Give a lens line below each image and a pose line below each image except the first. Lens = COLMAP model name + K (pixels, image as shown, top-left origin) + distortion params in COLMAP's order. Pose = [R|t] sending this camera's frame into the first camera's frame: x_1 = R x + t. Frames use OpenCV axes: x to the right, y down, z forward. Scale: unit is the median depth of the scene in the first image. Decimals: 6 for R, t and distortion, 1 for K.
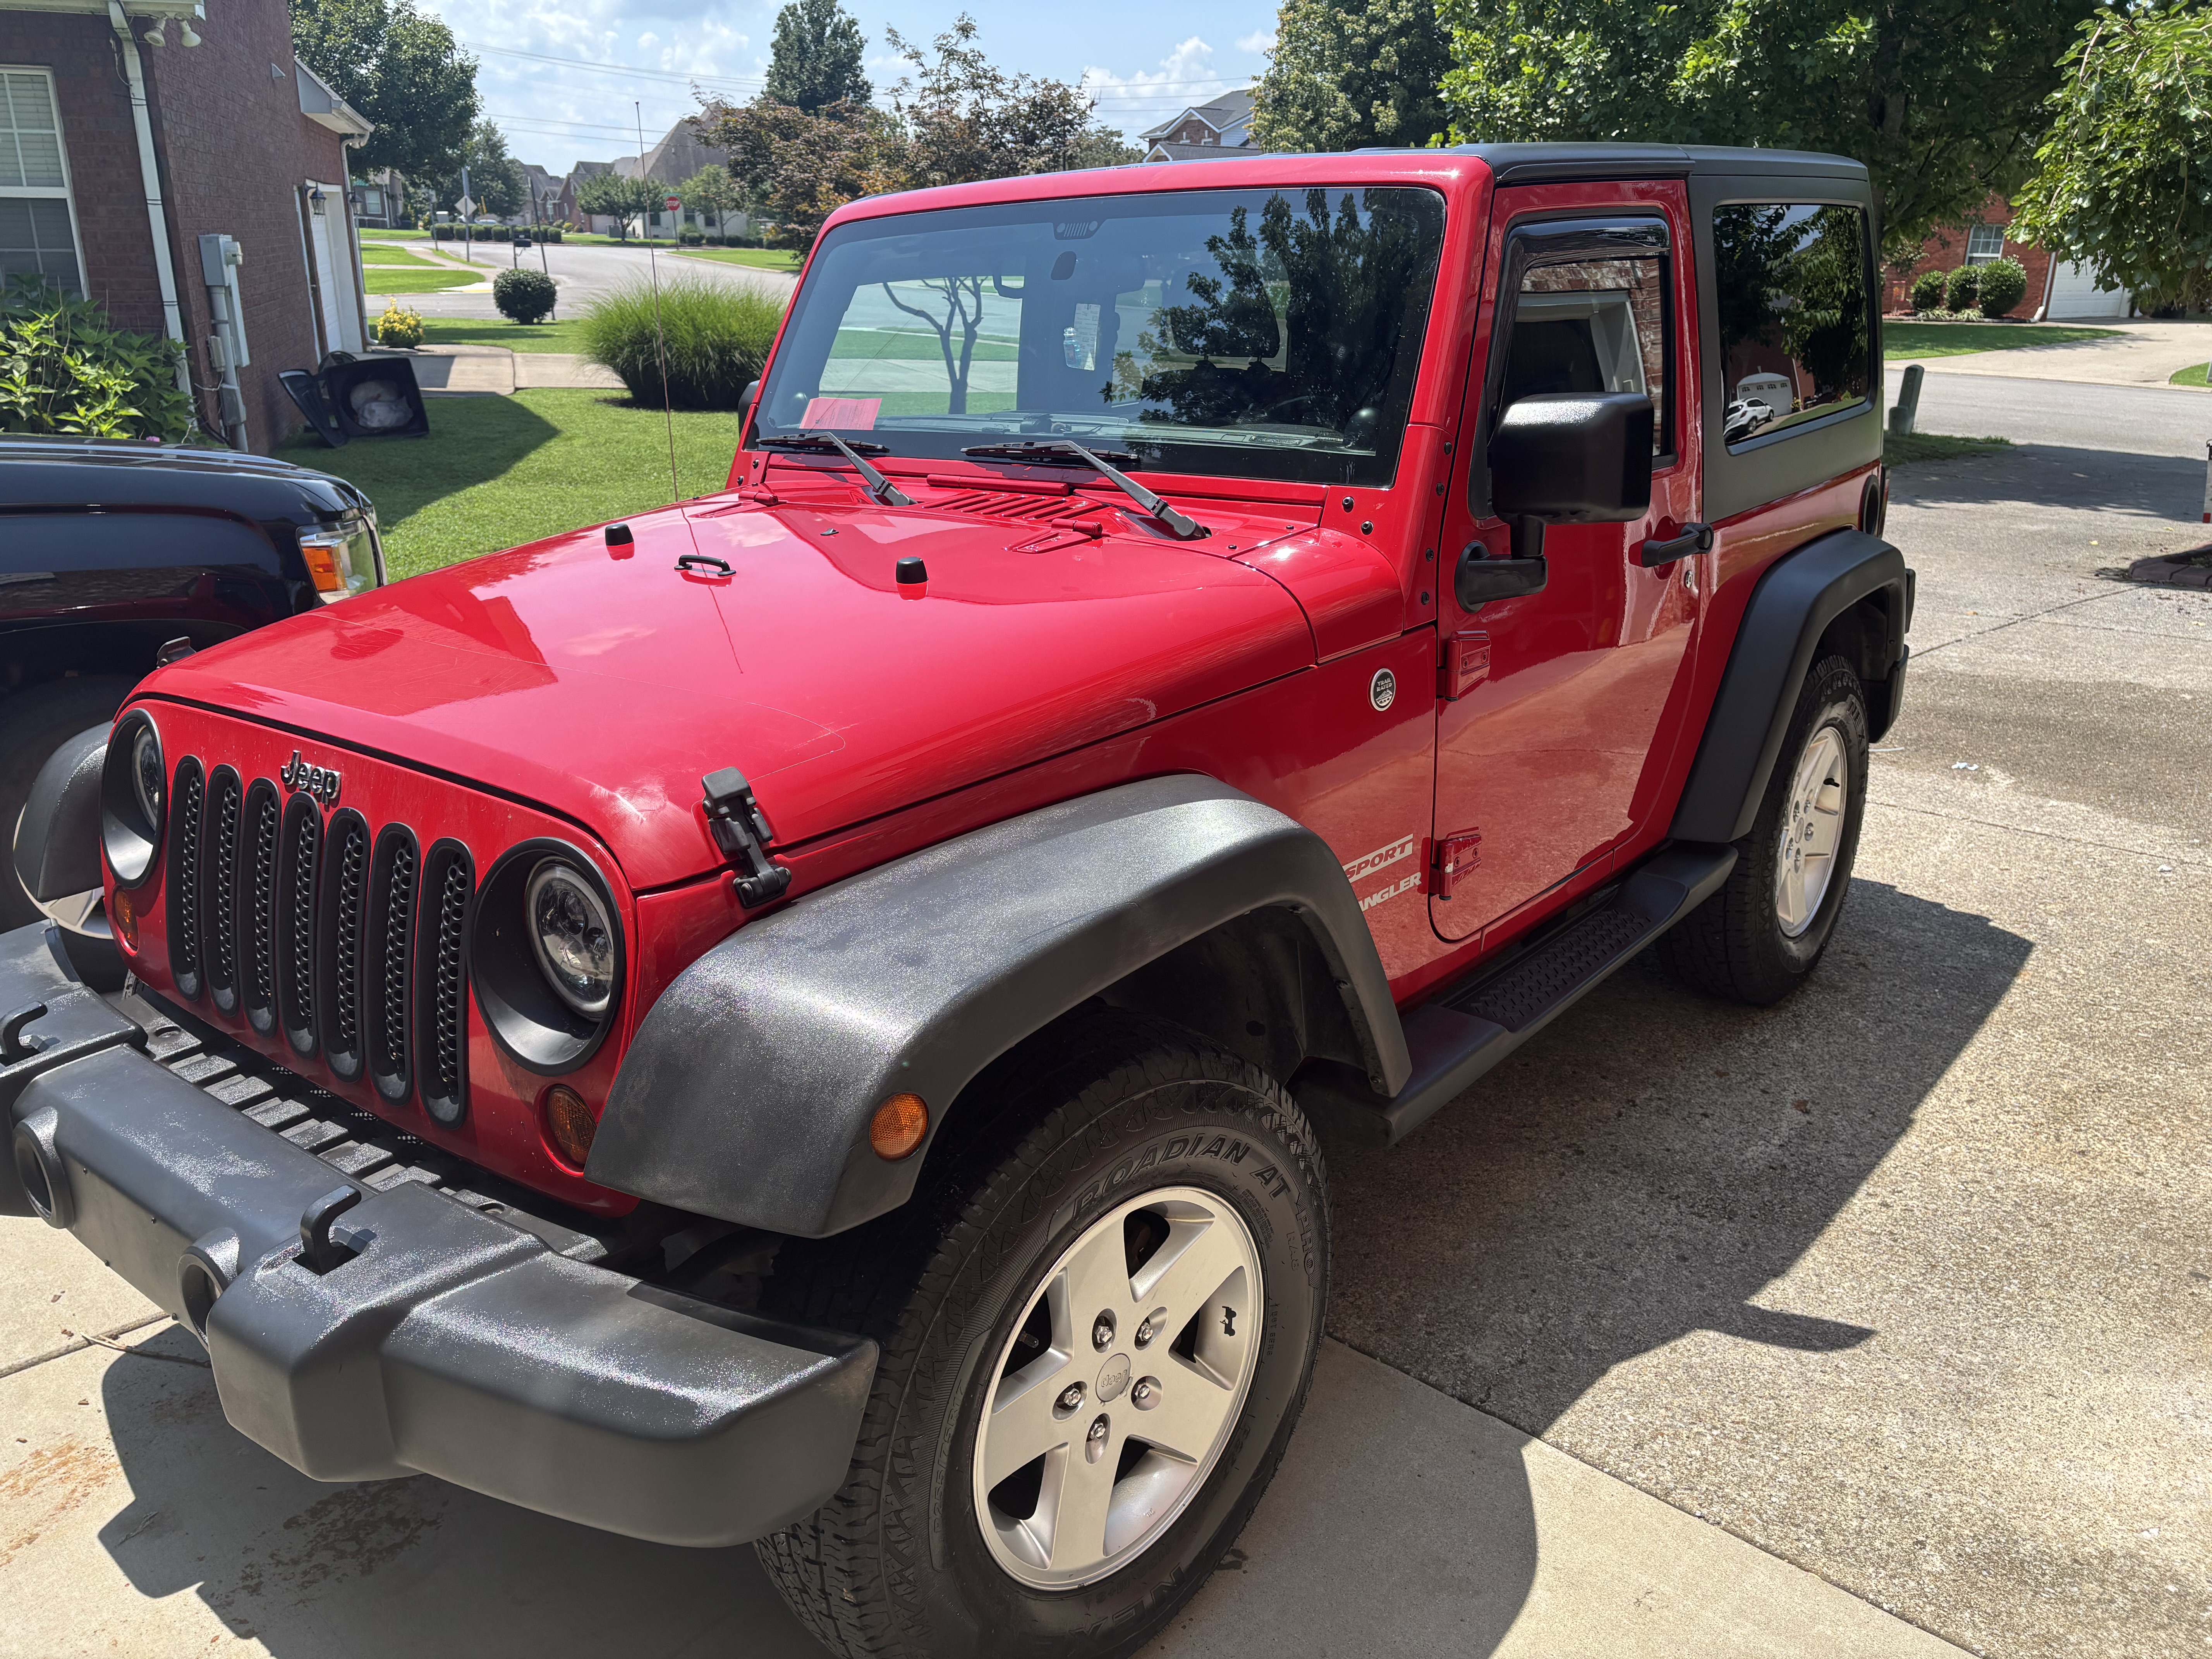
lens RADIAL K [[1681.9, 0, 1098.4], [0, 1681.9, 811.0], [0, 0, 1]] dist [0.042600, -0.051715]
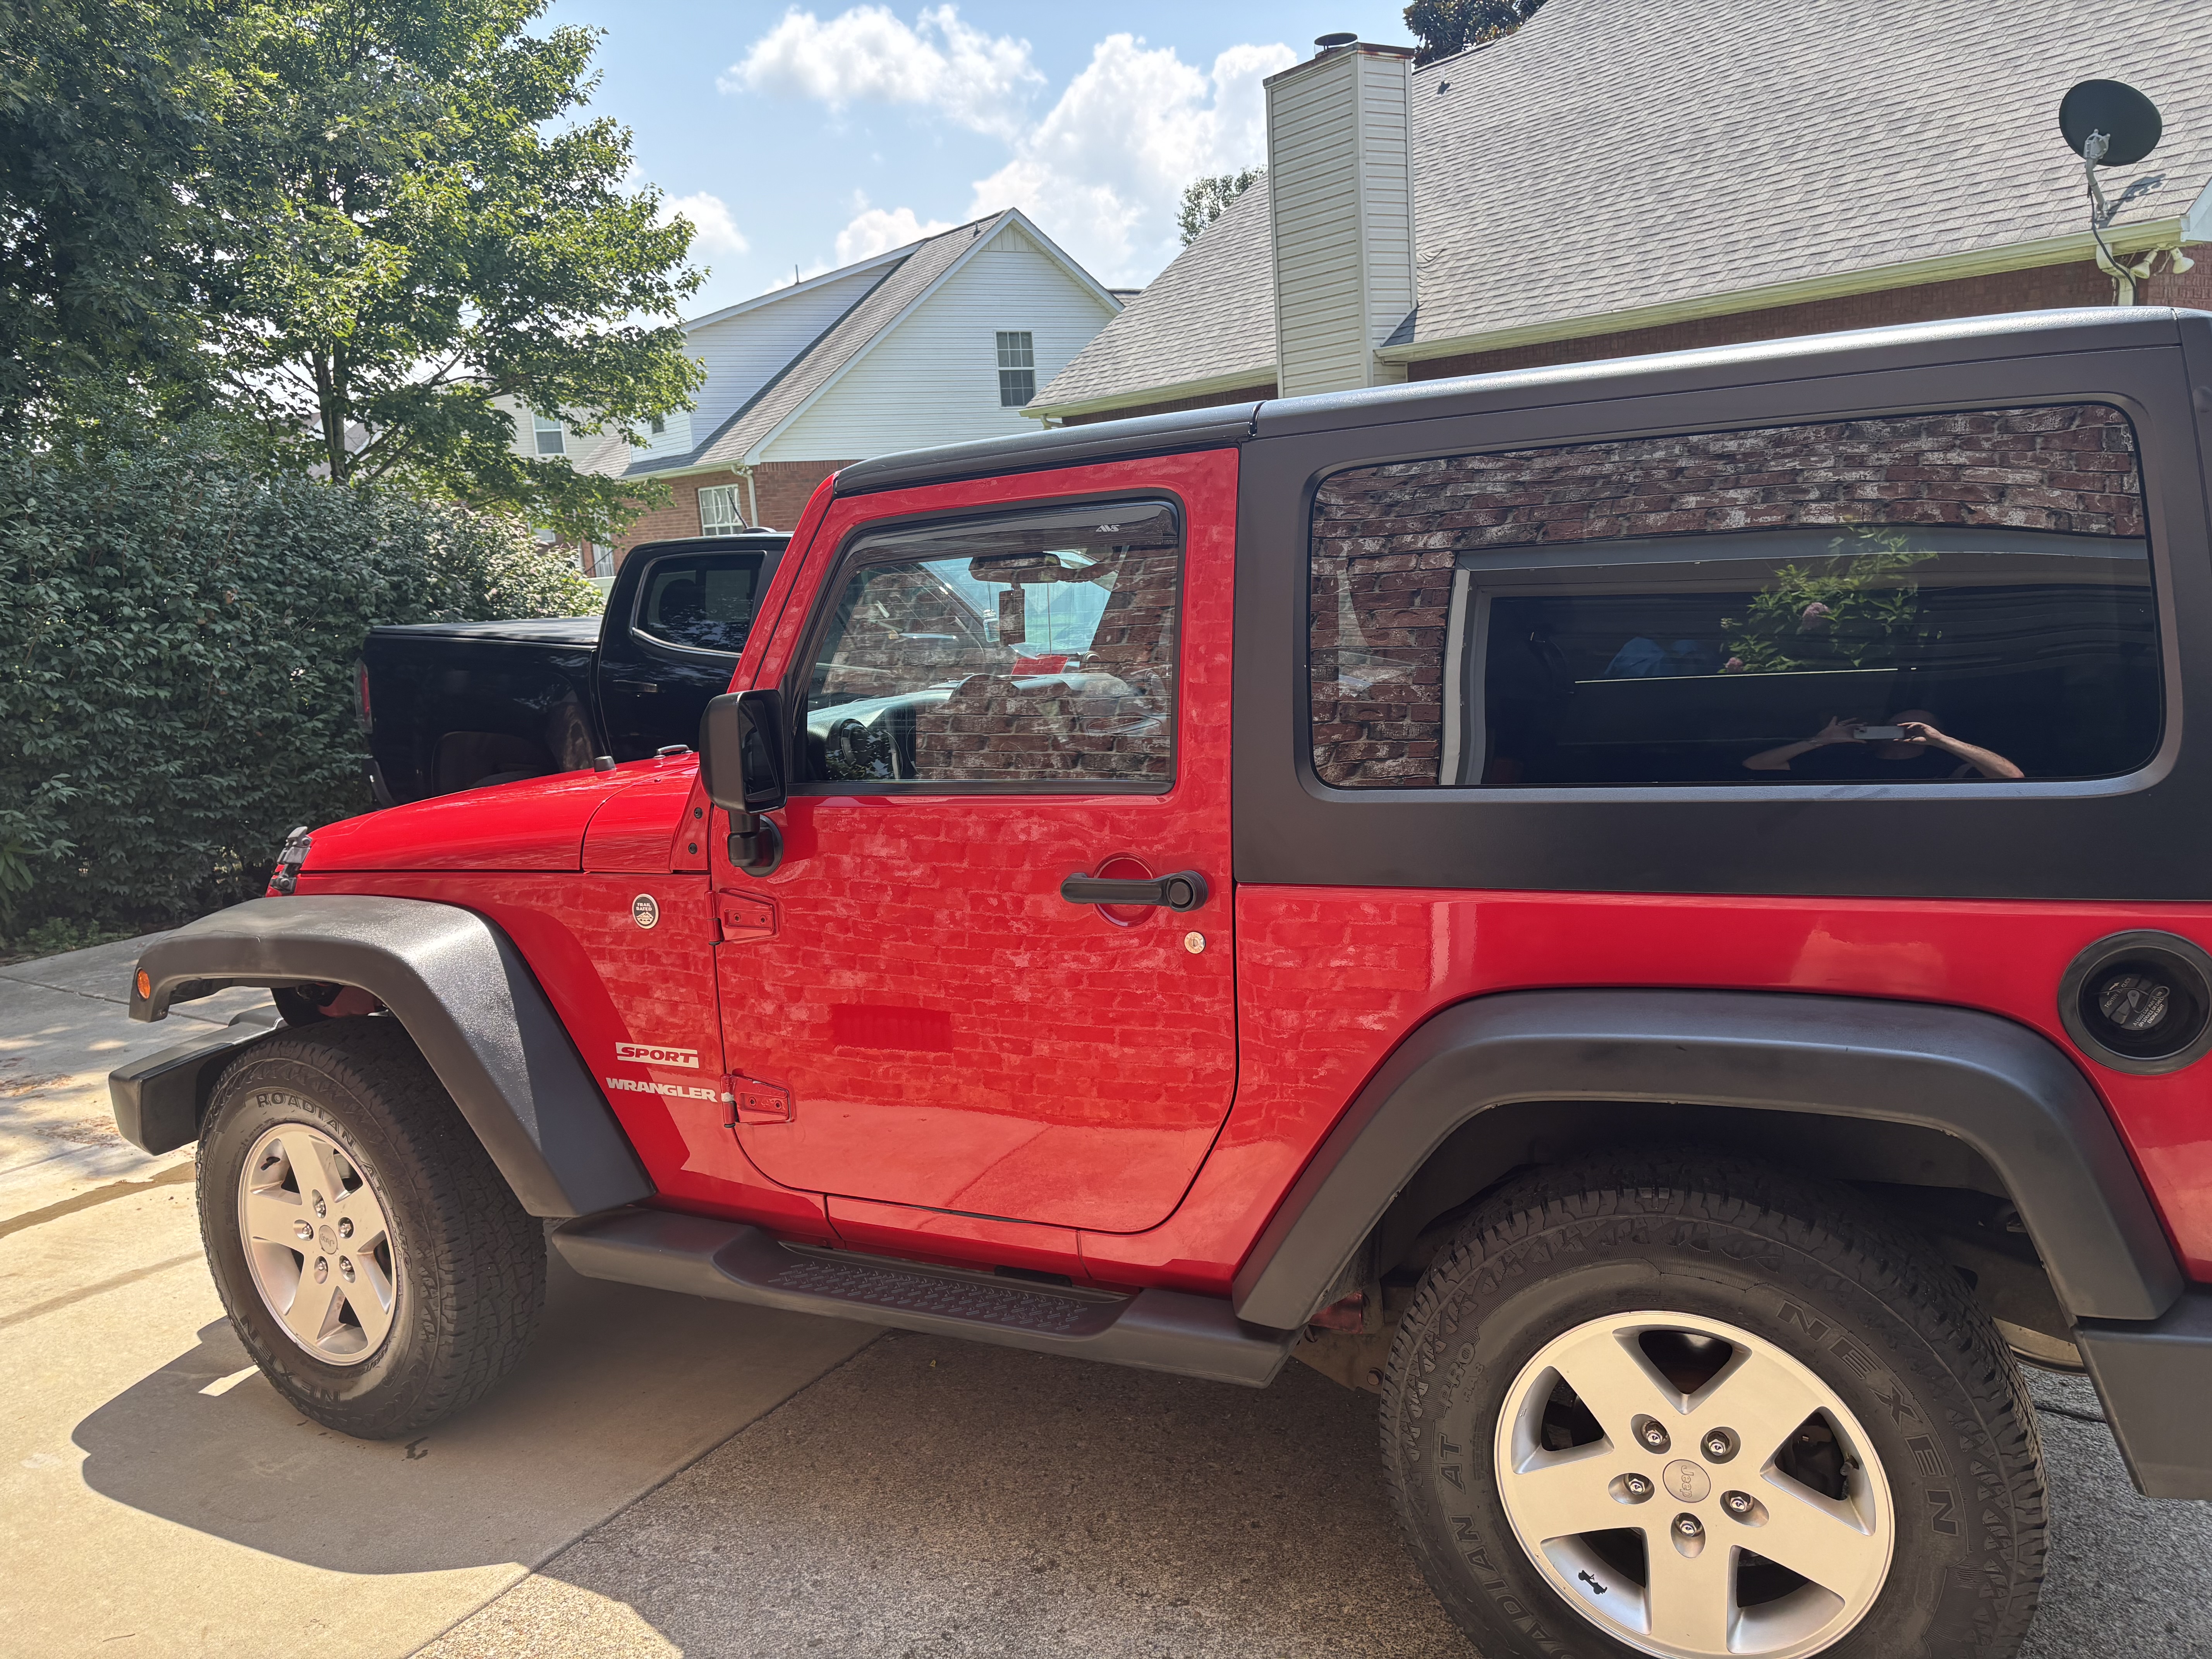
lens RADIAL K [[1681.9, 0, 1099.6], [0, 1681.9, 844.9], [0, 0, 1]] dist [0.042600, -0.051715]
pose [[0.238759, 0.165234, -0.956918, 1.307481], [-0.253764, 0.961792, 0.102760, -0.304072], [0.937336, 0.218296, 0.271567, 0.900011]]
